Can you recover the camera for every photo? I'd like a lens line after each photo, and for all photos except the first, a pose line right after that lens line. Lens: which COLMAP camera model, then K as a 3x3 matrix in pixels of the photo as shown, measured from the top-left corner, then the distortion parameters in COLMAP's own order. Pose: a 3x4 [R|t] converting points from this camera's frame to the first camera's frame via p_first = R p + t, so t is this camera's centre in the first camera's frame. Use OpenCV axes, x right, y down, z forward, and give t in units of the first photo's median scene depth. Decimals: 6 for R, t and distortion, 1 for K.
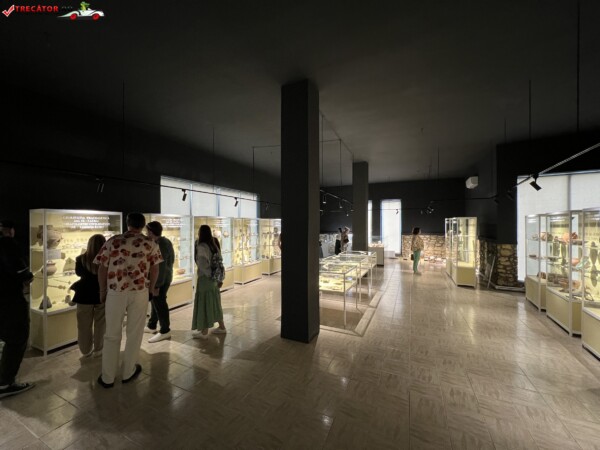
lens RADIAL K [[240.8, 0, 300.0], [0, 240.8, 225.0], [0, 0, 1]] dist [0.000042, -0.000001]
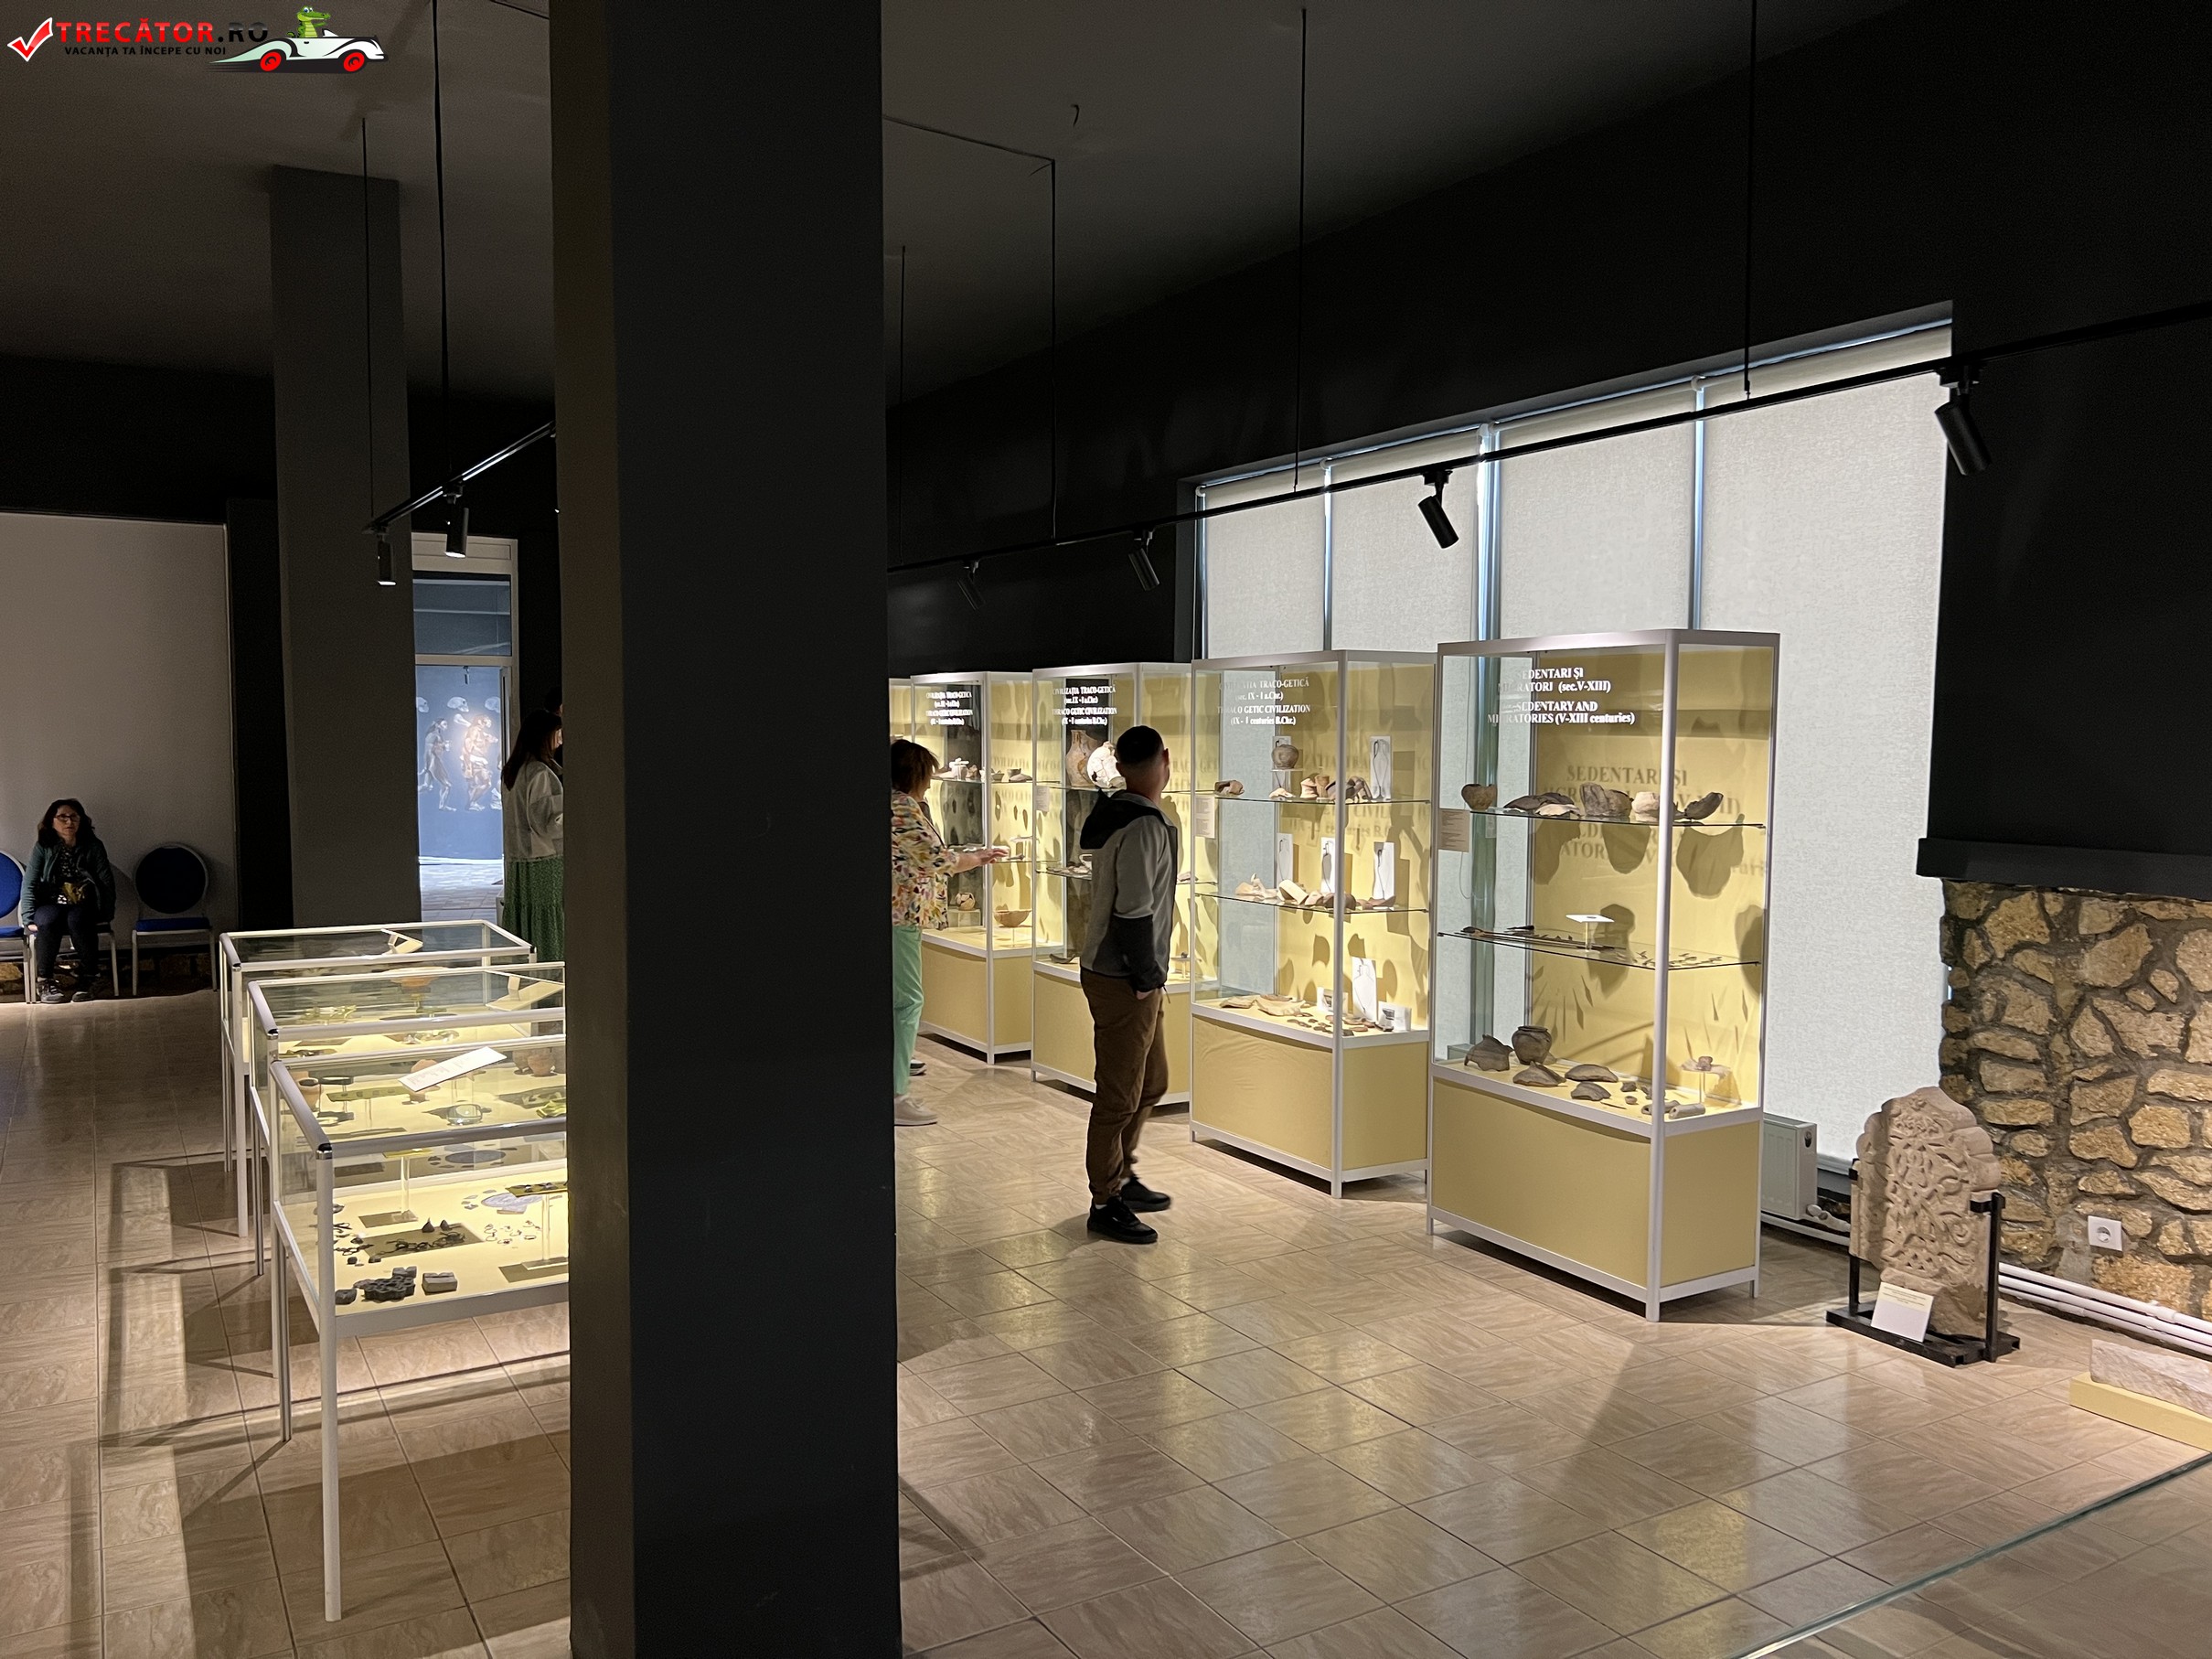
lens RADIAL K [[1672.8, 0, 1115.9], [0, 1672.8, 832.0], [0, 0, 1]] dist [0.034774, -0.035339]
pose [[-0.562575, 0.052317, -0.825089, 0.742402], [0.000281, 0.998008, 0.063089, 0.008094], [0.826746, 0.035261, -0.561469, 1.904219]]
